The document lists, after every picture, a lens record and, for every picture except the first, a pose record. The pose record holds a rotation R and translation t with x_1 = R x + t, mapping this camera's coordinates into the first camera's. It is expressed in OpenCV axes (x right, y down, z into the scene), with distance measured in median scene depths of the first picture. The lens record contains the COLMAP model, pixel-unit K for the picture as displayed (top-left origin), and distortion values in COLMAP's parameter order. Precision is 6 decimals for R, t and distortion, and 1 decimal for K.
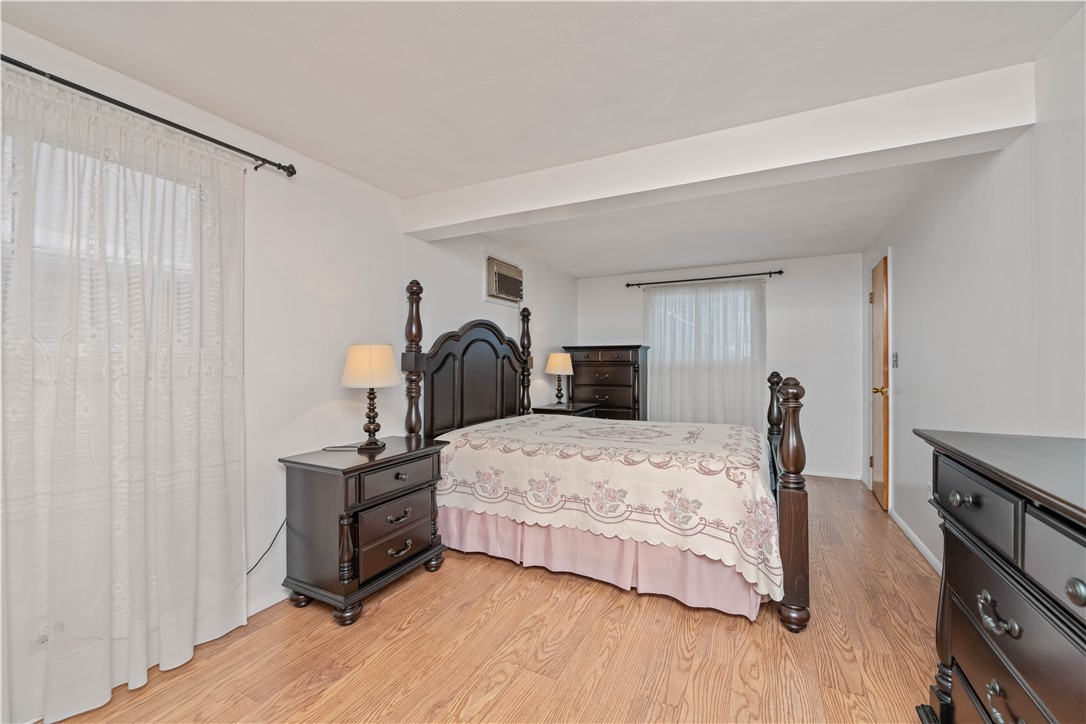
lens RADIAL K [[436.4, 0, 550.2], [0, 436.4, 359.4], [0, 0, 1]] dist [-0.007368, -0.000137]
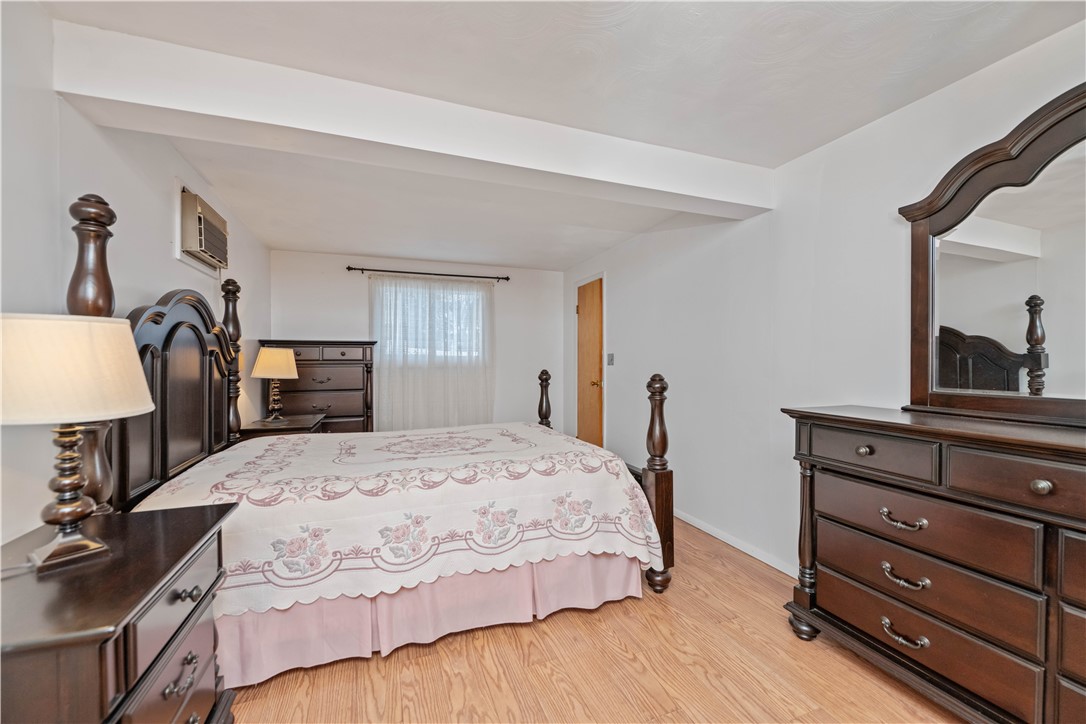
lens RADIAL K [[436.4, 0, 551.4], [0, 436.4, 364.2], [0, 0, 1]] dist [-0.007368, -0.000137]
pose [[0.671884, -0.005822, 0.740633, -0.382215], [-0.003632, 0.999931, 0.011155, 0.002853], [-0.740647, -0.010185, 0.671817, 0.337366]]
